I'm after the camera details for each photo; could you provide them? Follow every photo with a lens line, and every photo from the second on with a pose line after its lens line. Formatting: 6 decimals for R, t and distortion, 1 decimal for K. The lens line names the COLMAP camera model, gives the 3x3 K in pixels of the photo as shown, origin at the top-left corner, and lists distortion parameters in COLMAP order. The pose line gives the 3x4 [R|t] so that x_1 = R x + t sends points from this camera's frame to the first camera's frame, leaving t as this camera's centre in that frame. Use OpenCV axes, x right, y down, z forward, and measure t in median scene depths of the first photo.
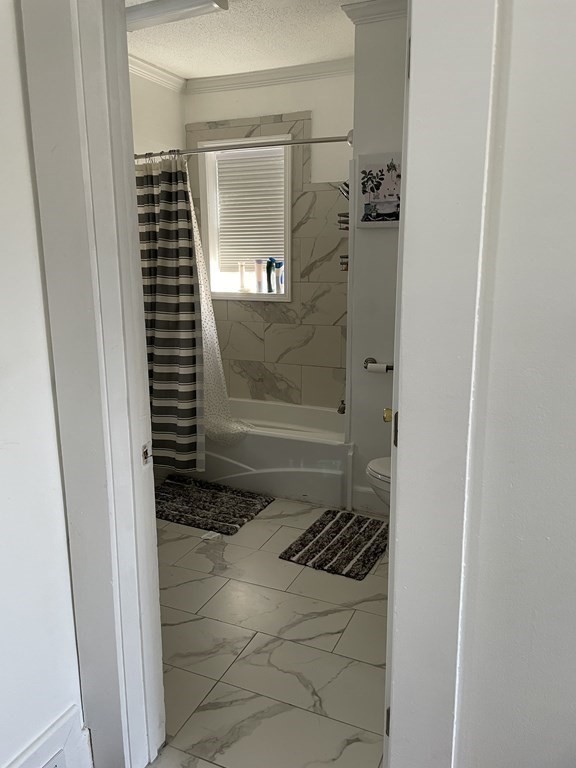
lens RADIAL K [[583.0, 0, 285.7], [0, 583.0, 376.2], [0, 0, 1]] dist [0.088874, -0.109043]
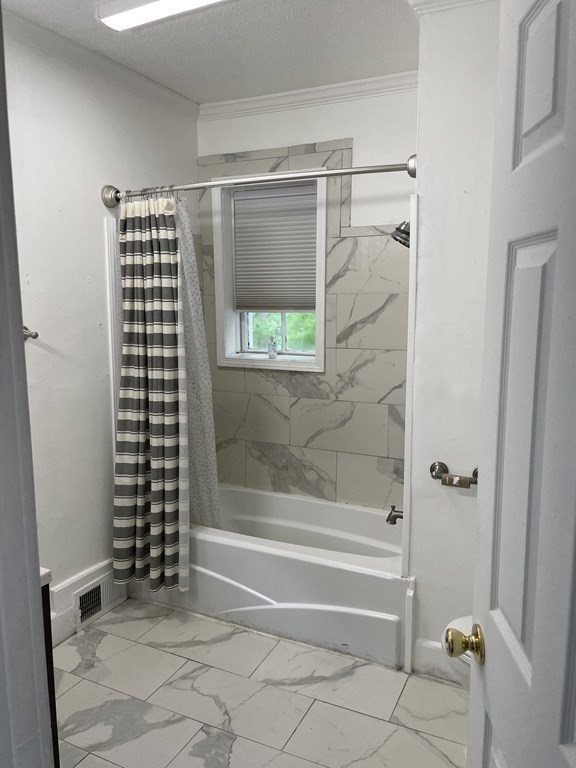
lens RADIAL K [[583.0, 0, 285.7], [0, 583.0, 376.2], [0, 0, 1]] dist [0.088874, -0.109043]
pose [[0.999340, 0.007254, -0.035588, -0.018584], [-0.009594, 0.997771, -0.066036, -0.087102], [0.035029, 0.066334, 0.997182, 0.260159]]
